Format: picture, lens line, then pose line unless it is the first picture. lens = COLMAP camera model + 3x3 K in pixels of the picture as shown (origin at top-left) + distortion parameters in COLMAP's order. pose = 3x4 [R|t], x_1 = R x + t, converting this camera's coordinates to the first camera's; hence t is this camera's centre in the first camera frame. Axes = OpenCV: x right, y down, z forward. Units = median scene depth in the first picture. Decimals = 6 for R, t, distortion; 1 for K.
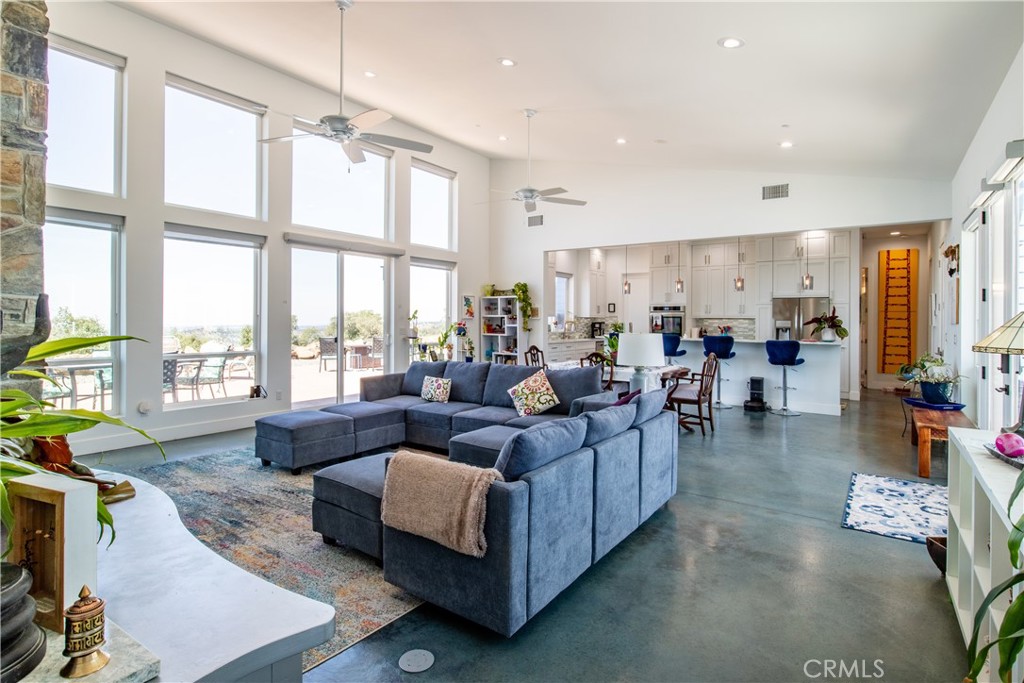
lens RADIAL K [[524.9, 0, 529.2], [0, 524.9, 318.4], [0, 0, 1]] dist [-0.001526, 0.000232]
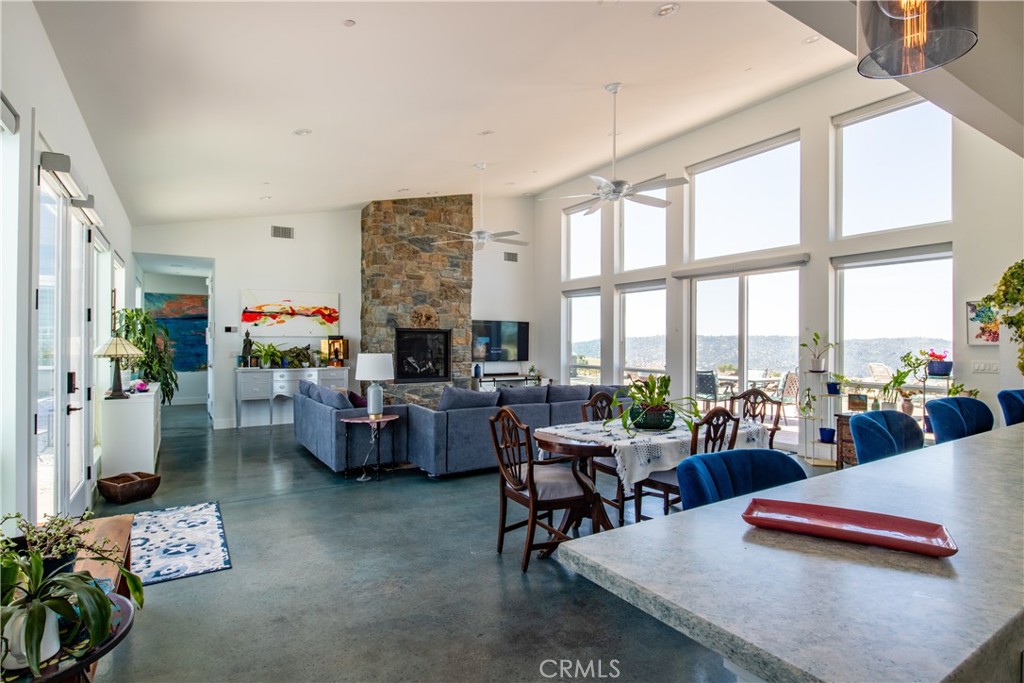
lens RADIAL K [[524.9, 0, 511.3], [0, 524.9, 342.1], [0, 0, 1]] dist [-0.001526, 0.000232]
pose [[-0.406679, -0.005092, -0.913557, 1.325099], [-0.001907, 0.999987, -0.004725, 0.004634], [0.913569, -0.000180, -0.406684, 1.951175]]
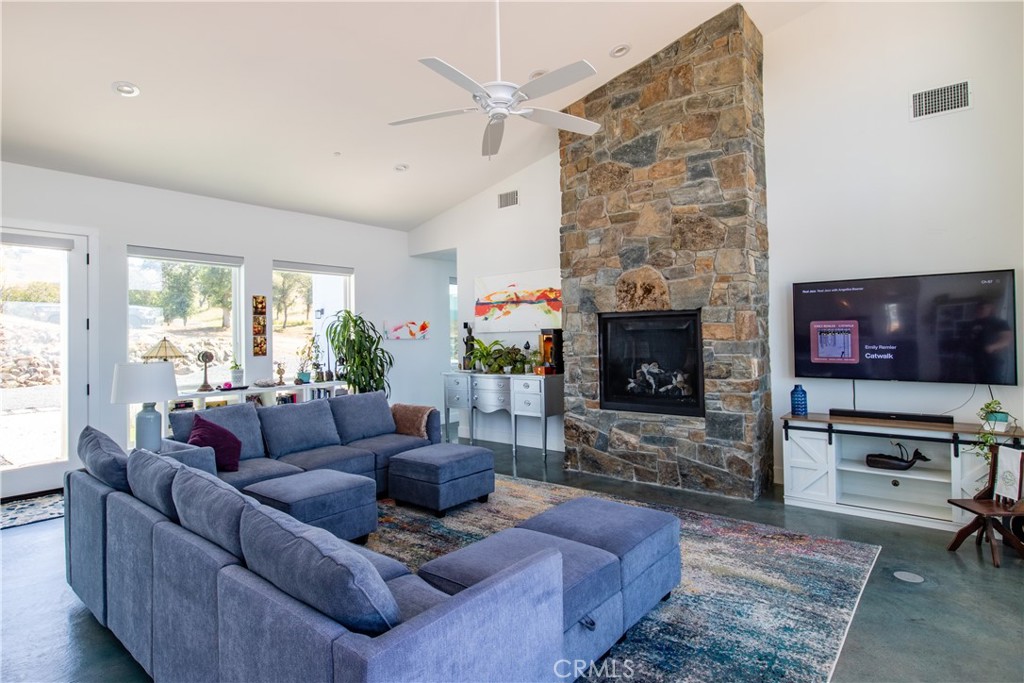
lens RADIAL K [[524.9, 0, 535.7], [0, 524.9, 324.9], [0, 0, 1]] dist [-0.001526, 0.000232]
pose [[-0.996933, 0.017759, 0.076212, -0.501119], [0.015971, 0.999584, -0.024006, -0.007013], [-0.076607, -0.022715, -0.996803, 1.895916]]
